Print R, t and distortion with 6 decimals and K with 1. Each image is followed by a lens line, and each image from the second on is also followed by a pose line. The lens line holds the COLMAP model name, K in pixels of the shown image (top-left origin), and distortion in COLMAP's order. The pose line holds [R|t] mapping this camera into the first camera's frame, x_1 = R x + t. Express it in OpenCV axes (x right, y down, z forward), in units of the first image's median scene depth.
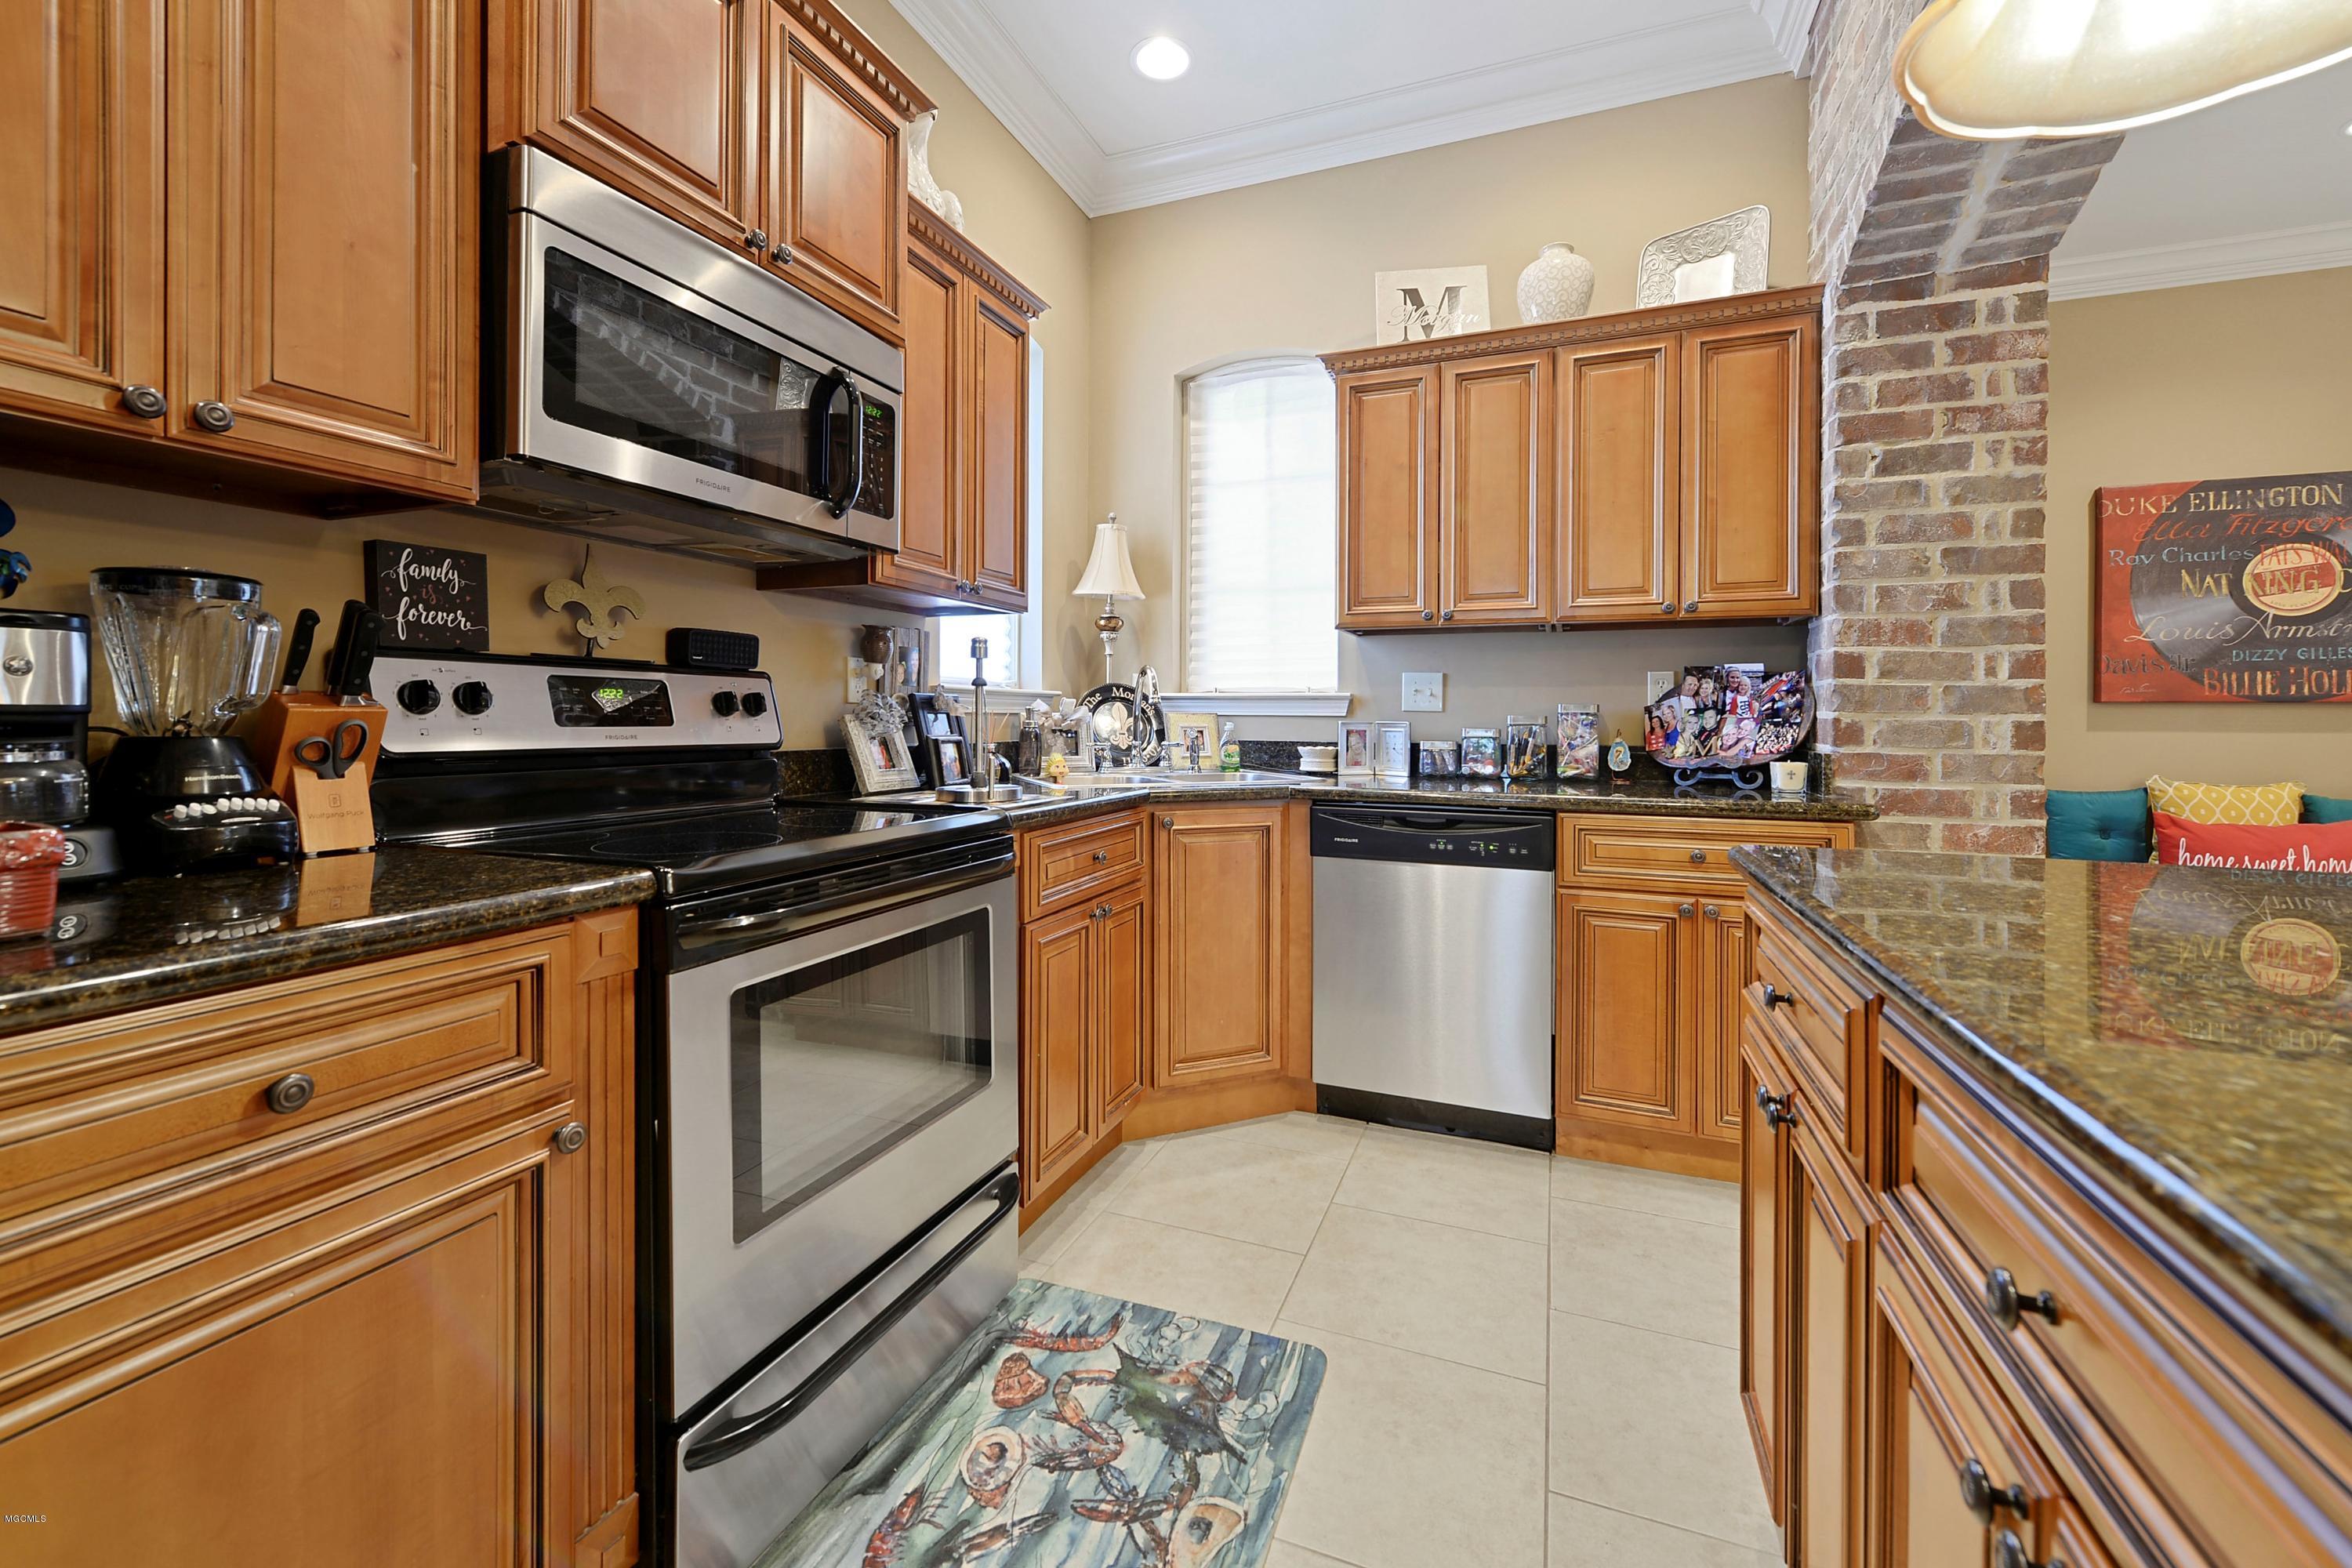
lens RADIAL K [[947.6, 0, 1174.6], [0, 947.6, 718.5], [0, 0, 1]] dist [0.000066, -0.000019]
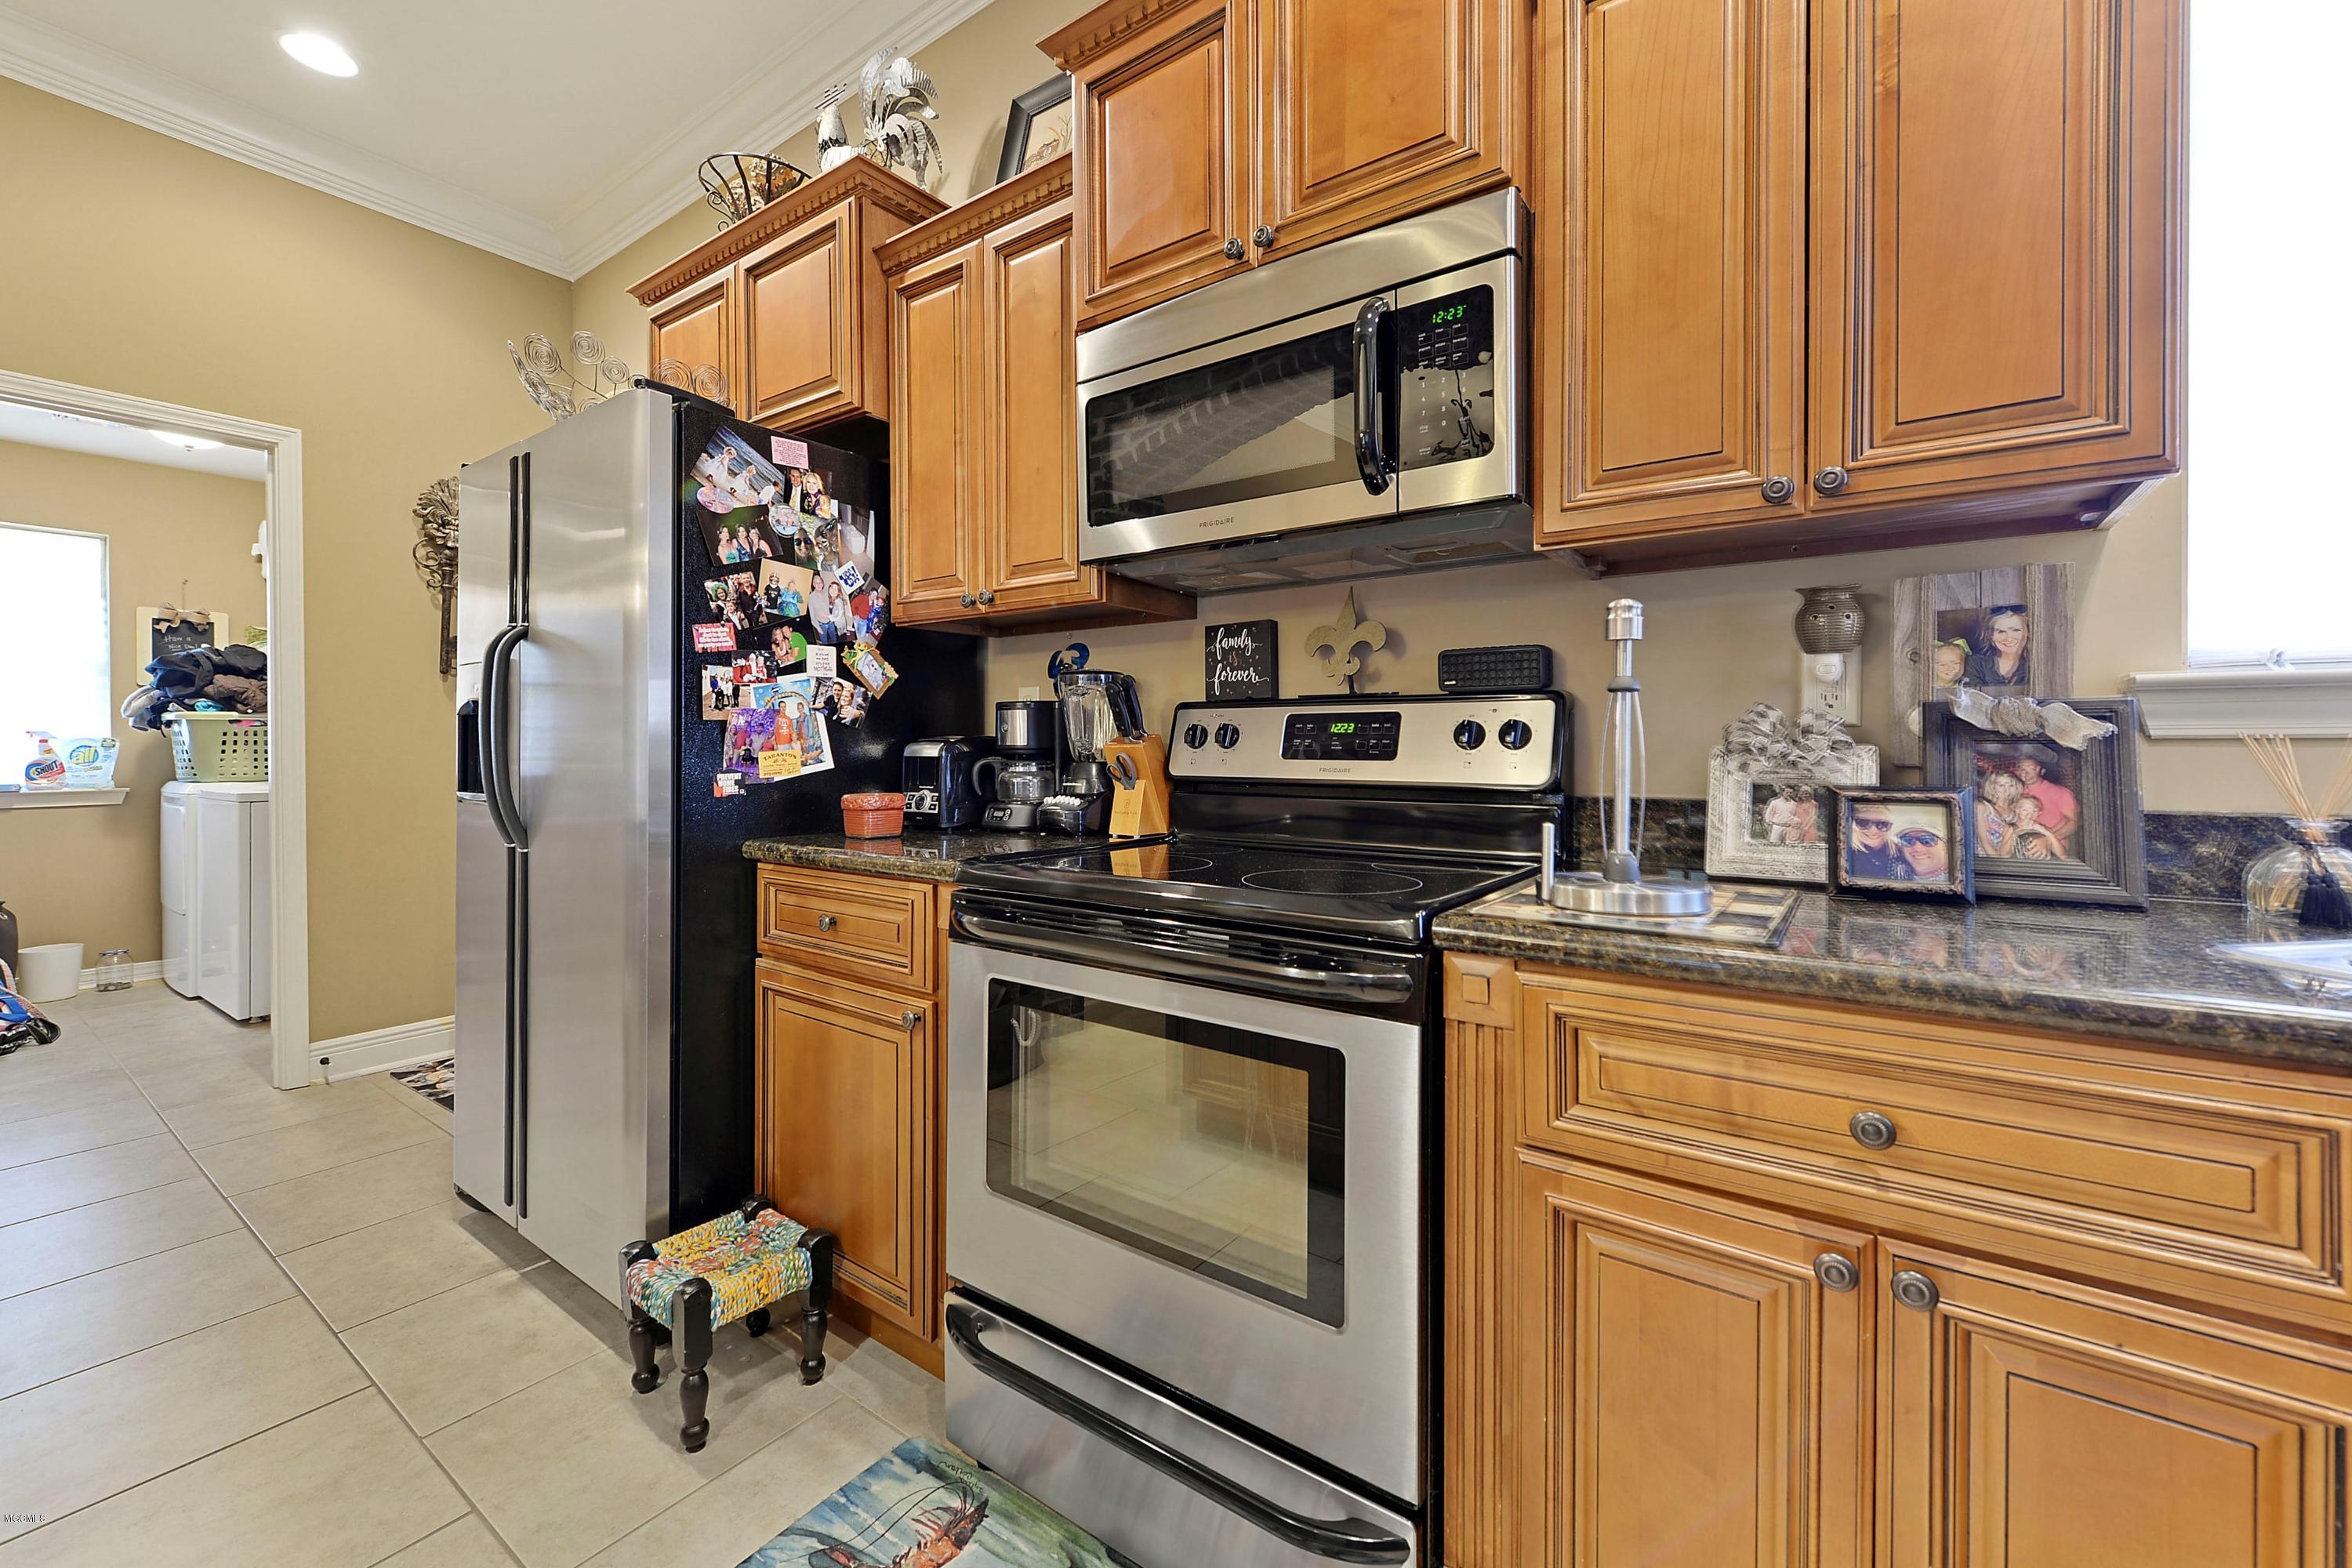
lens RADIAL K [[944.6, 0, 1173.8], [0, 944.6, 757.3], [0, 0, 1]] dist [0.000288, 0.000024]
pose [[-0.244402, -0.000627, -0.969674, 0.513259], [-0.005642, 0.999984, 0.000775, 0.007069], [0.969658, 0.005660, -0.244401, 1.214208]]
